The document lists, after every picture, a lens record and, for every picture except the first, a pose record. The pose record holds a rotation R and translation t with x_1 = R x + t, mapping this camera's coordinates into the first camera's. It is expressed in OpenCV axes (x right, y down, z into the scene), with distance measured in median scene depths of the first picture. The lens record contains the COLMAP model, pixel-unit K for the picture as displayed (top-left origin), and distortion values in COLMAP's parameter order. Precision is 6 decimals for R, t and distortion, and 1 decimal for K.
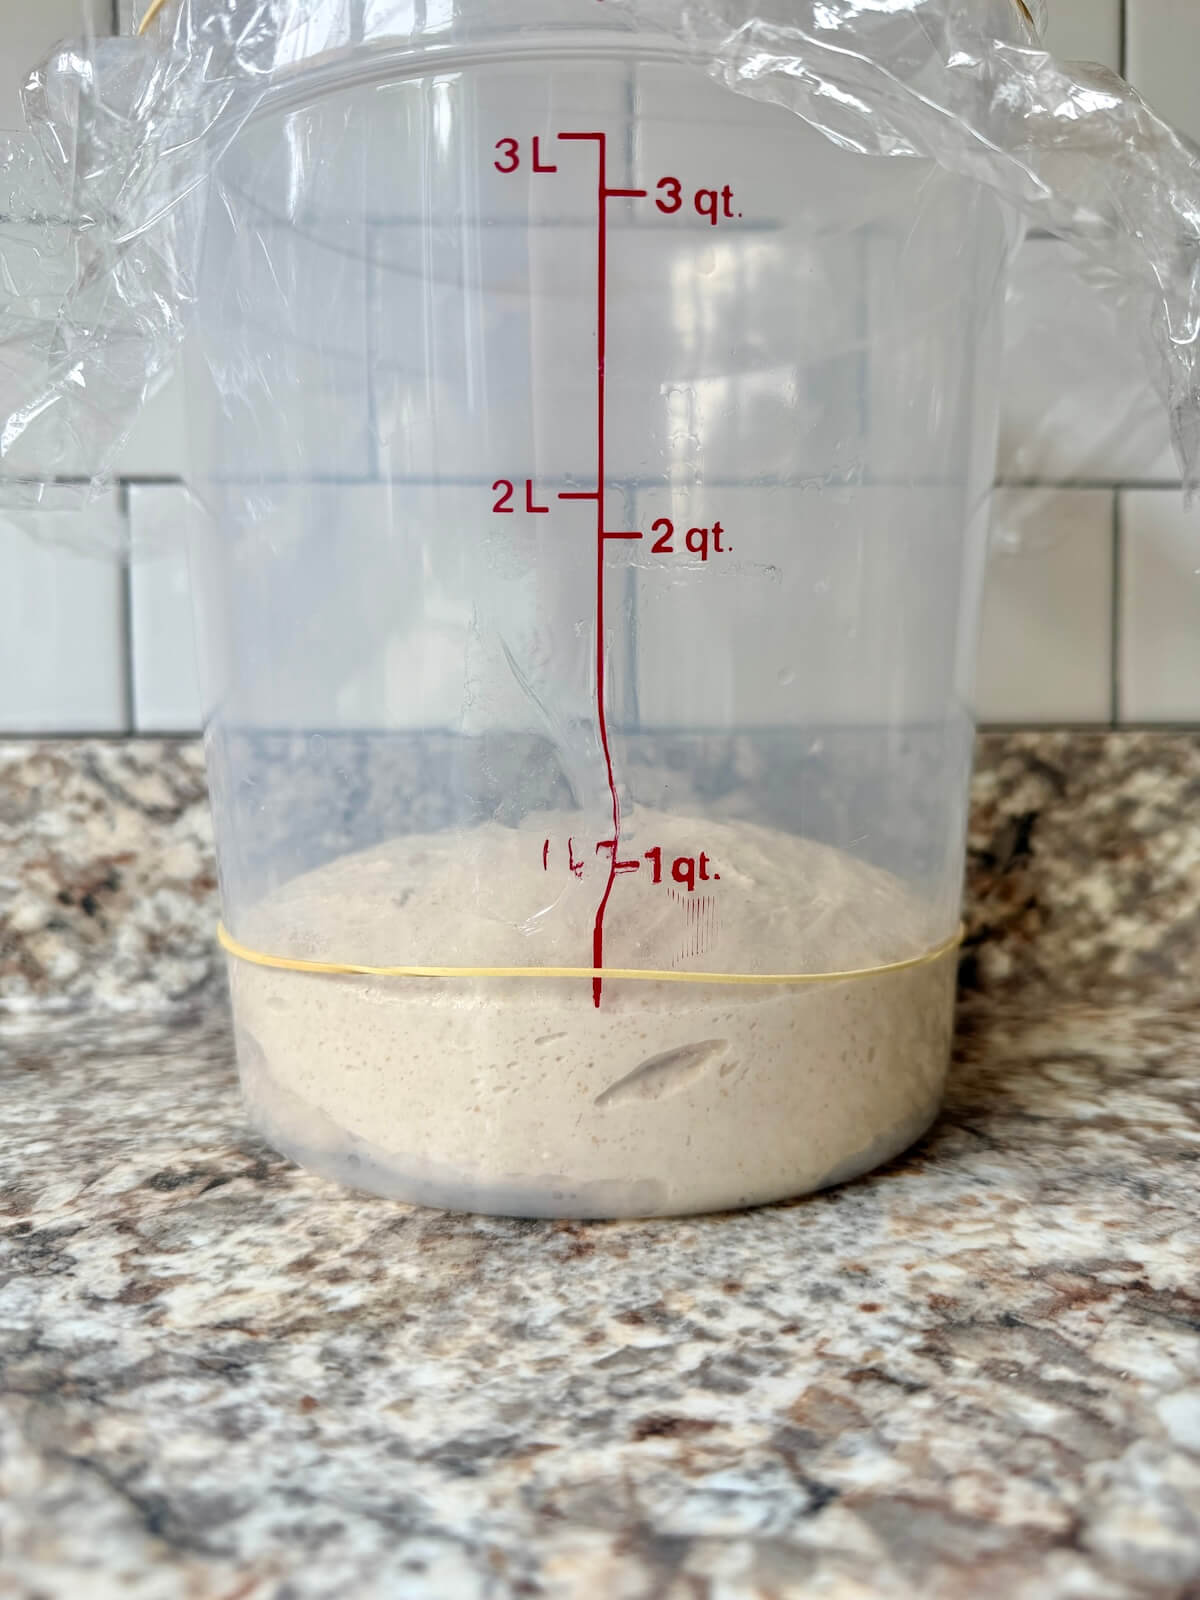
lens RADIAL K [[1220.9, 0, 594.5], [0, 1220.9, 797.8], [0, 0, 1]] dist [-0.064444, 0.015149]
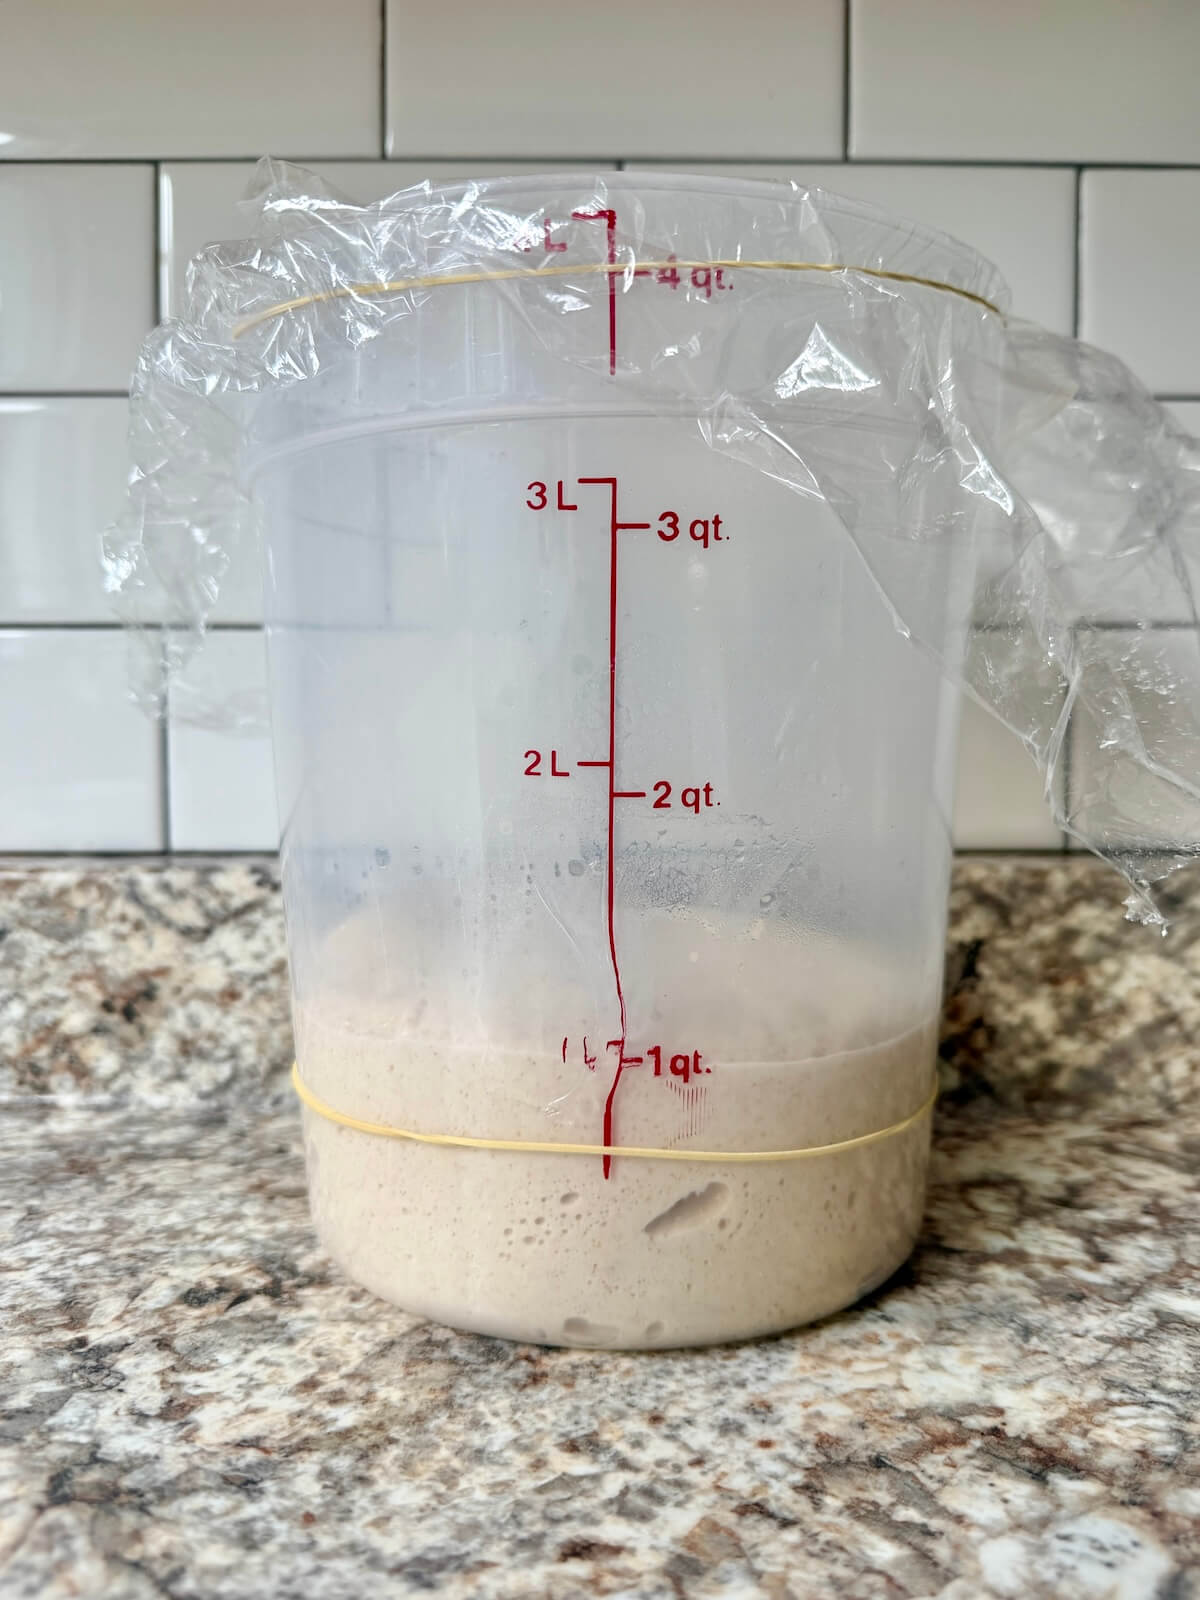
lens RADIAL K [[1223.3, 0, 559.2], [0, 1223.3, 787.8], [0, 0, 1]] dist [-0.055438, 0.020251]
pose [[0.998837, 0.009205, -0.047327, 0.063640], [-0.009981, 0.999819, -0.016175, -0.198236], [0.047169, 0.016629, 0.998748, -0.216699]]
